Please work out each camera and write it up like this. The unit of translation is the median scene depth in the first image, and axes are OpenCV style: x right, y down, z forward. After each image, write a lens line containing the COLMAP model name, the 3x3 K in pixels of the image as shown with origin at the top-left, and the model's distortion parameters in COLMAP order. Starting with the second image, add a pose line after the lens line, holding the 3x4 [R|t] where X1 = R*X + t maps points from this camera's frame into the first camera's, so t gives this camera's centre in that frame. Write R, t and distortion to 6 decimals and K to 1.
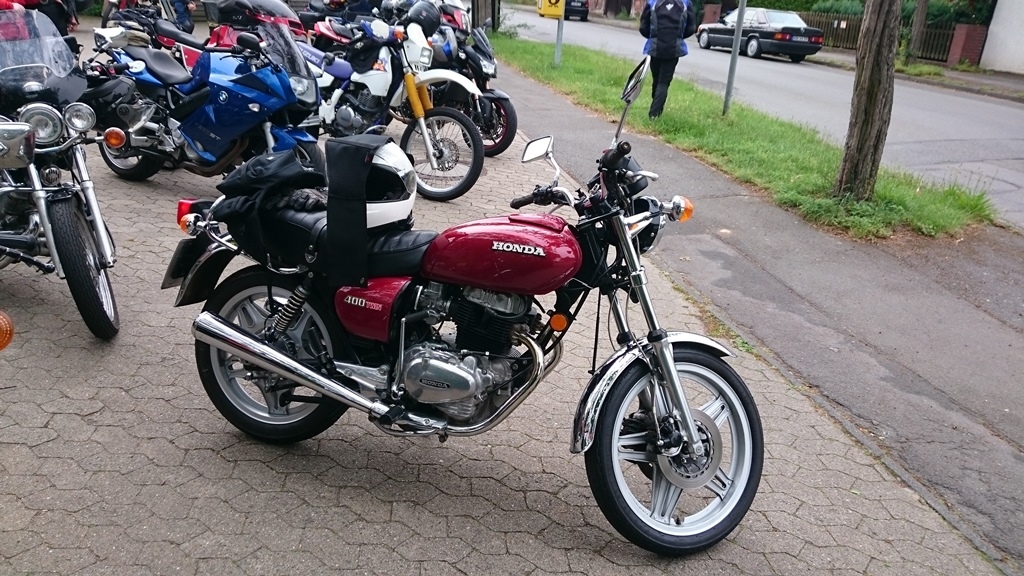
lens RADIAL K [[739.8, 0, 510.1], [0, 739.8, 289.2], [0, 0, 1]] dist [0.003505, -0.004389]
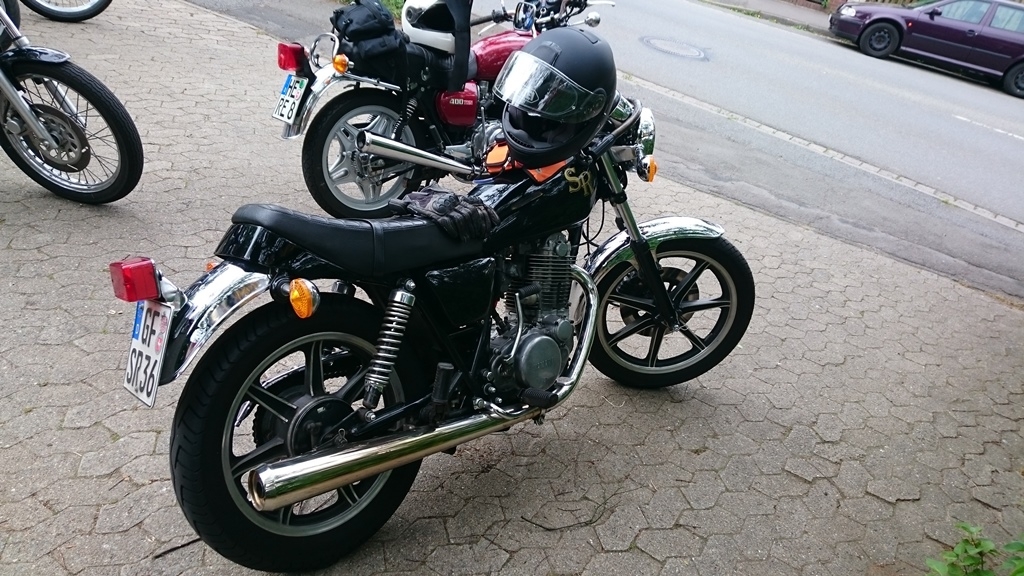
lens RADIAL K [[739.8, 0, 508.3], [0, 739.8, 290.0], [0, 0, 1]] dist [0.003505, -0.004389]
pose [[0.596237, -0.341707, 0.726455, -0.388223], [0.129130, 0.933931, 0.333315, -0.032440], [-0.792355, -0.104928, 0.600969, -0.009435]]
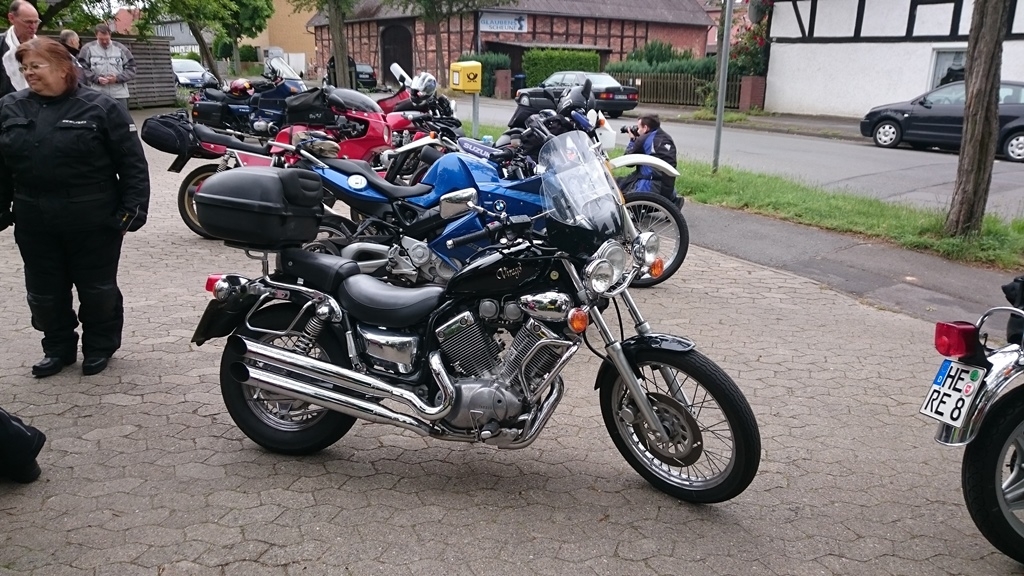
lens RADIAL K [[739.8, 0, 507.2], [0, 739.8, 284.2], [0, 0, 1]] dist [0.003505, -0.004389]
pose [[0.941833, -0.137422, 0.306700, -0.390912], [0.163783, 0.984558, -0.061809, -0.065649], [-0.293470, 0.108446, 0.949797, 0.096341]]
